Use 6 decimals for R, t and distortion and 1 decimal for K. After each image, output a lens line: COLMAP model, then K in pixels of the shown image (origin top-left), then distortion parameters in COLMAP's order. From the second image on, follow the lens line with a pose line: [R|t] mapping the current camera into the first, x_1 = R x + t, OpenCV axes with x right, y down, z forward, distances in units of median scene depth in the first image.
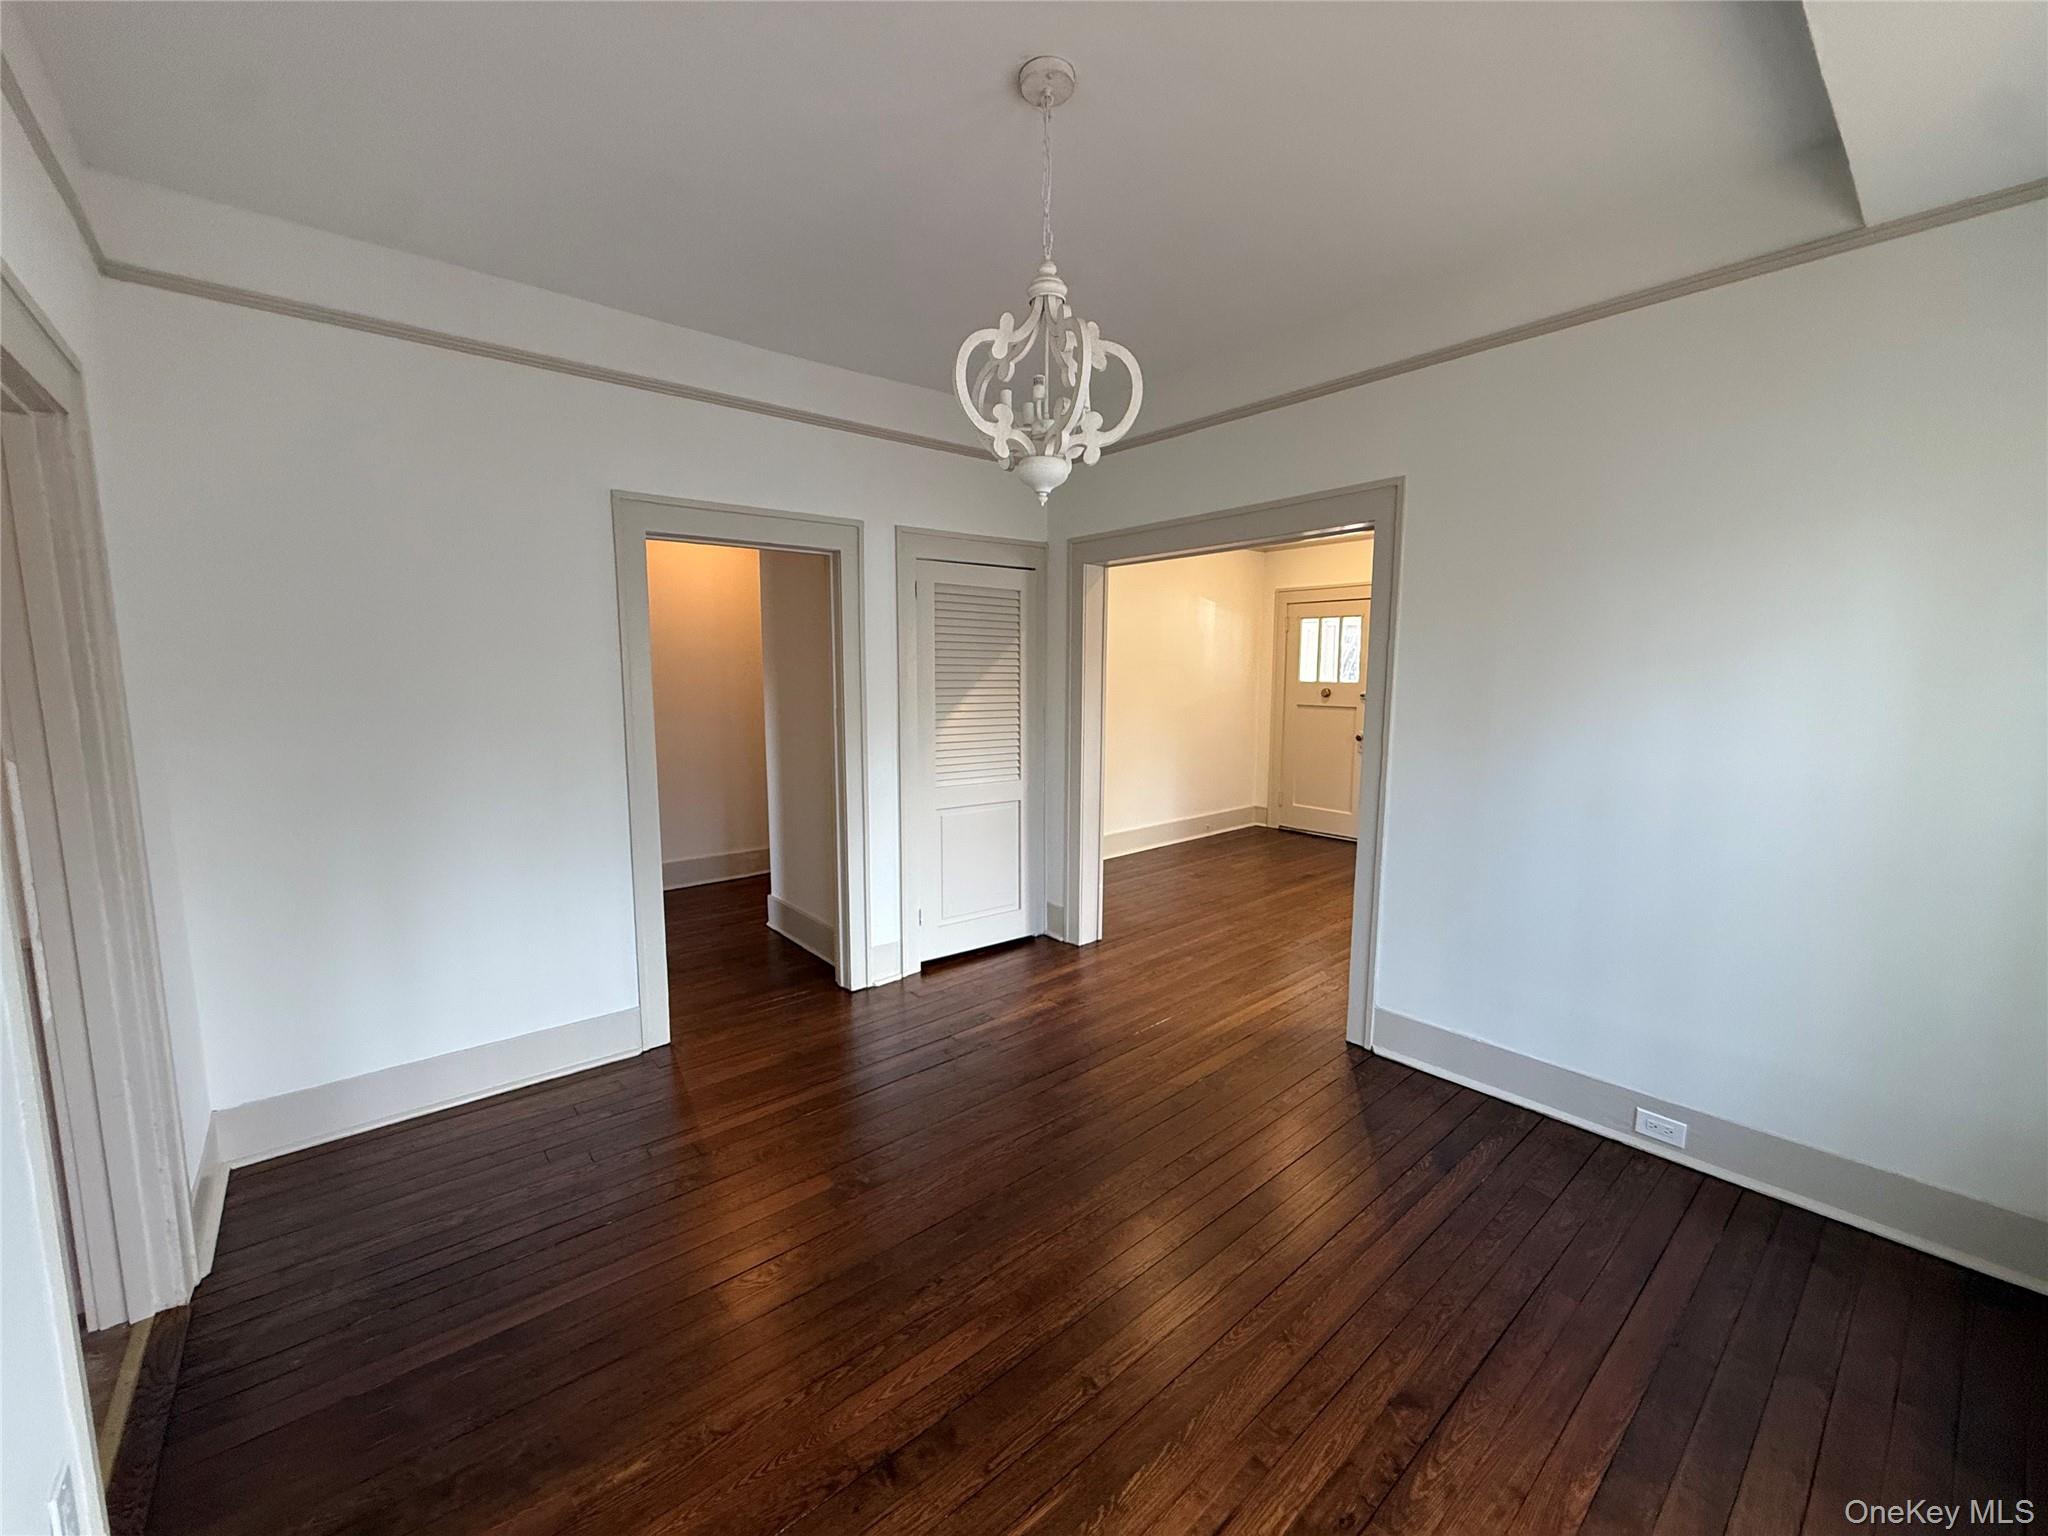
lens RADIAL K [[817.8, 0, 1019.3], [0, 817.8, 764.8], [0, 0, 1]] dist [-0.001438, 0.000239]
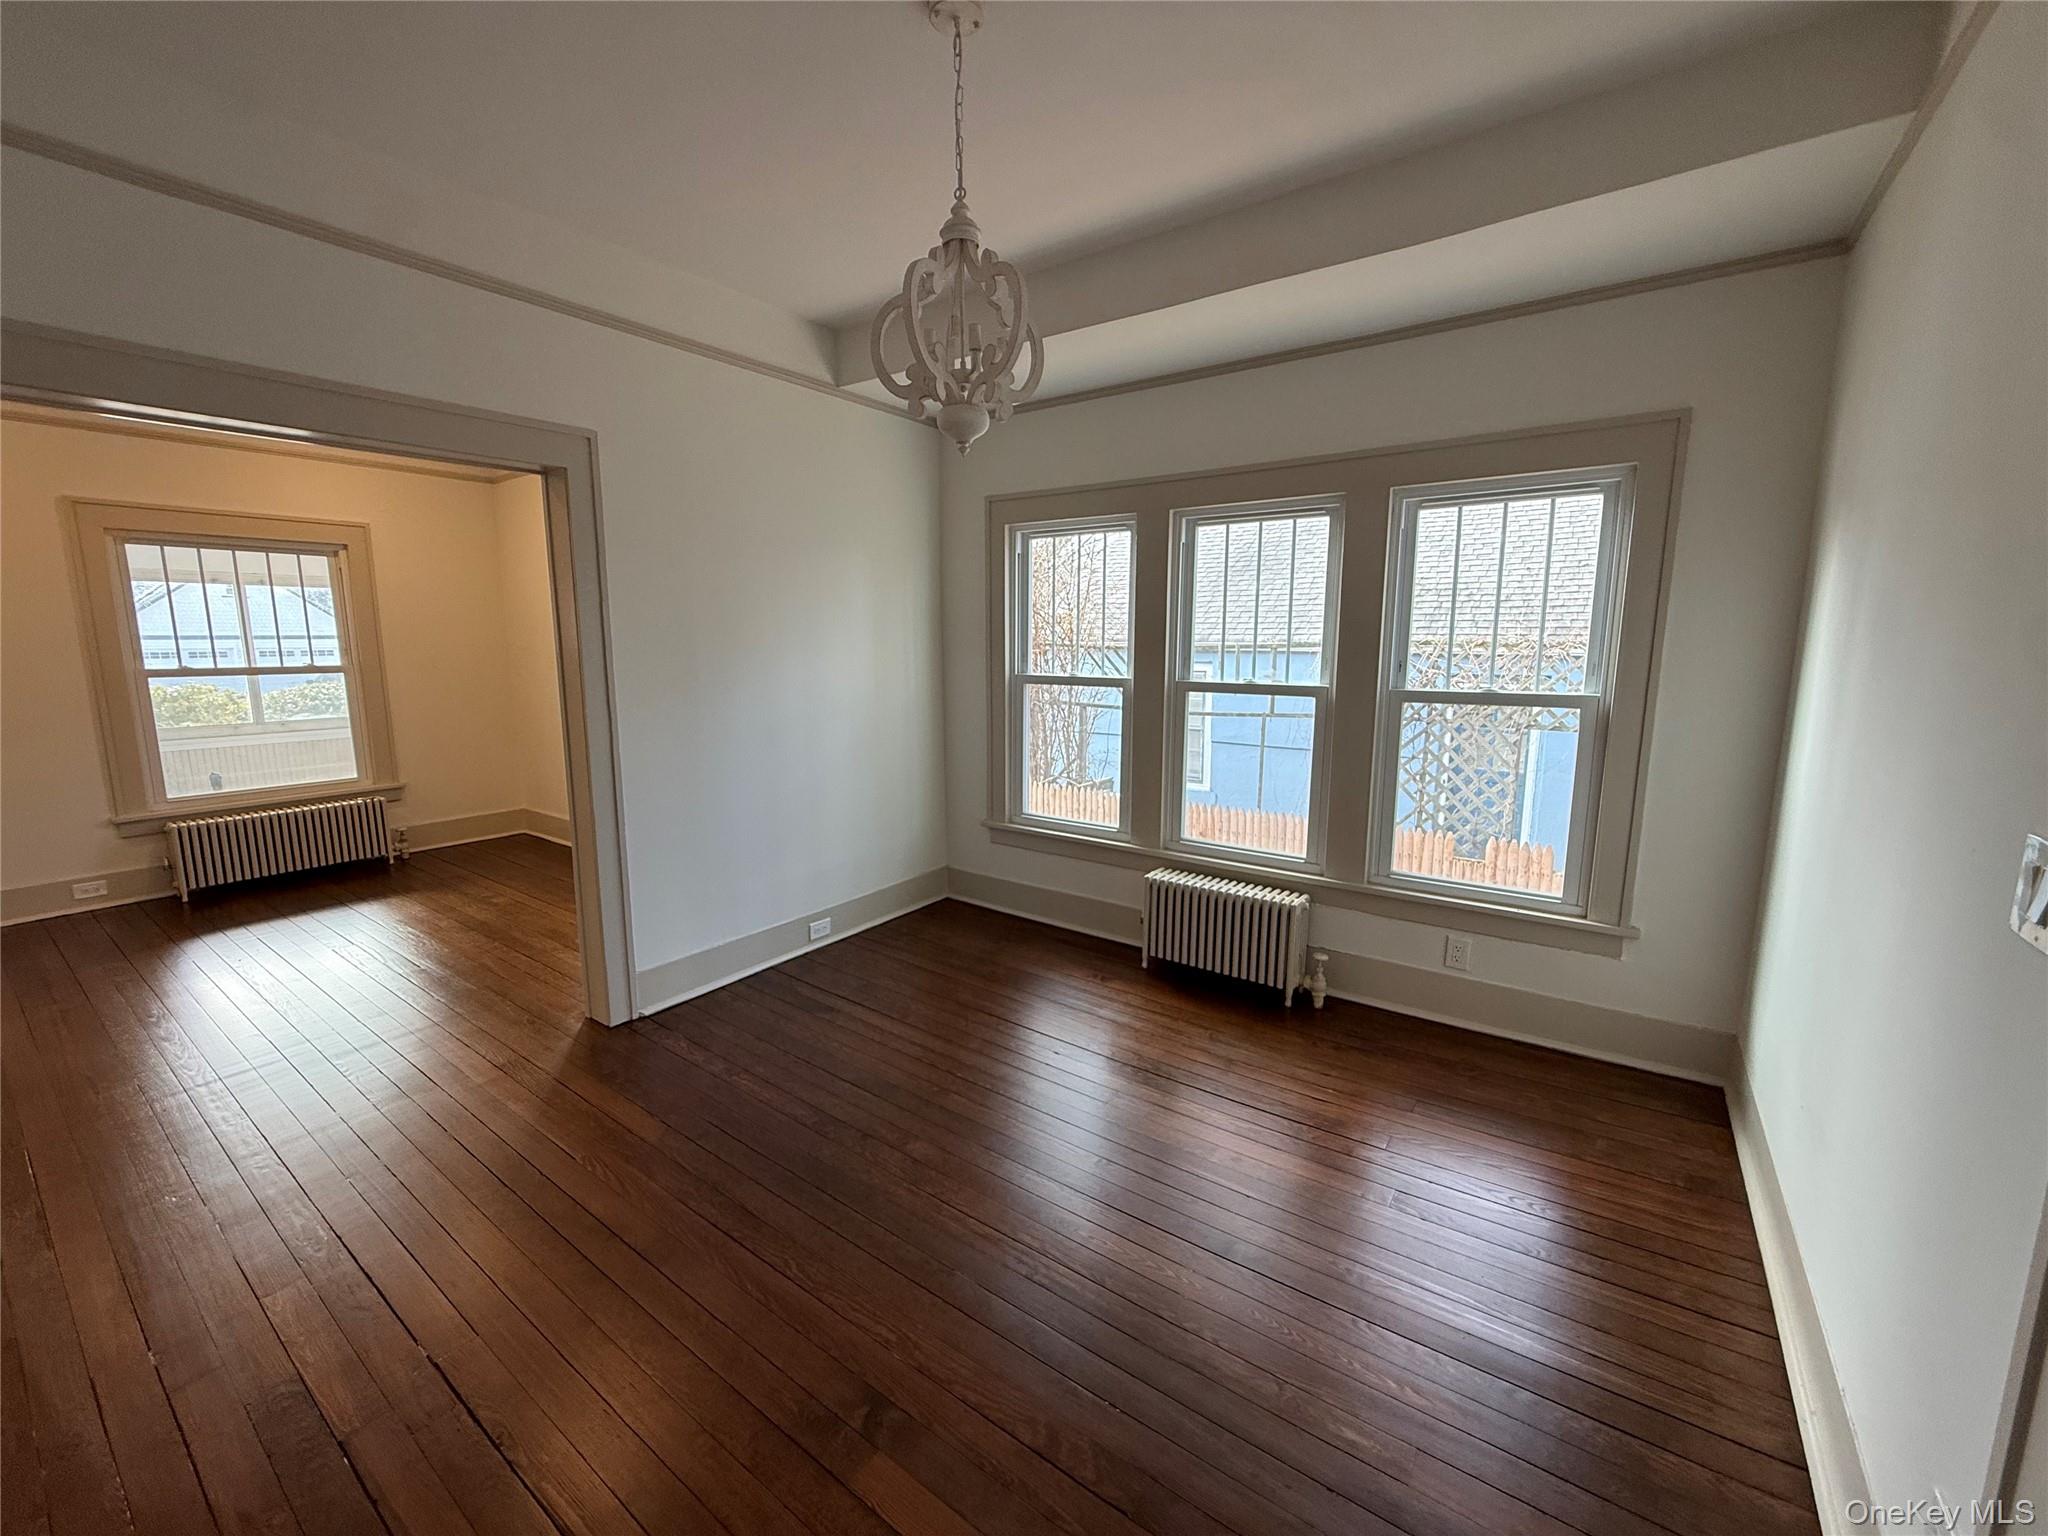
lens RADIAL K [[817.8, 0, 1023.3], [0, 817.8, 763.6], [0, 0, 1]] dist [-0.001438, 0.000239]
pose [[-0.238785, -0.151584, 0.959168, -0.265763], [0.118940, 0.975739, 0.183813, -0.035285], [-0.963761, 0.157976, -0.214962, 0.327276]]
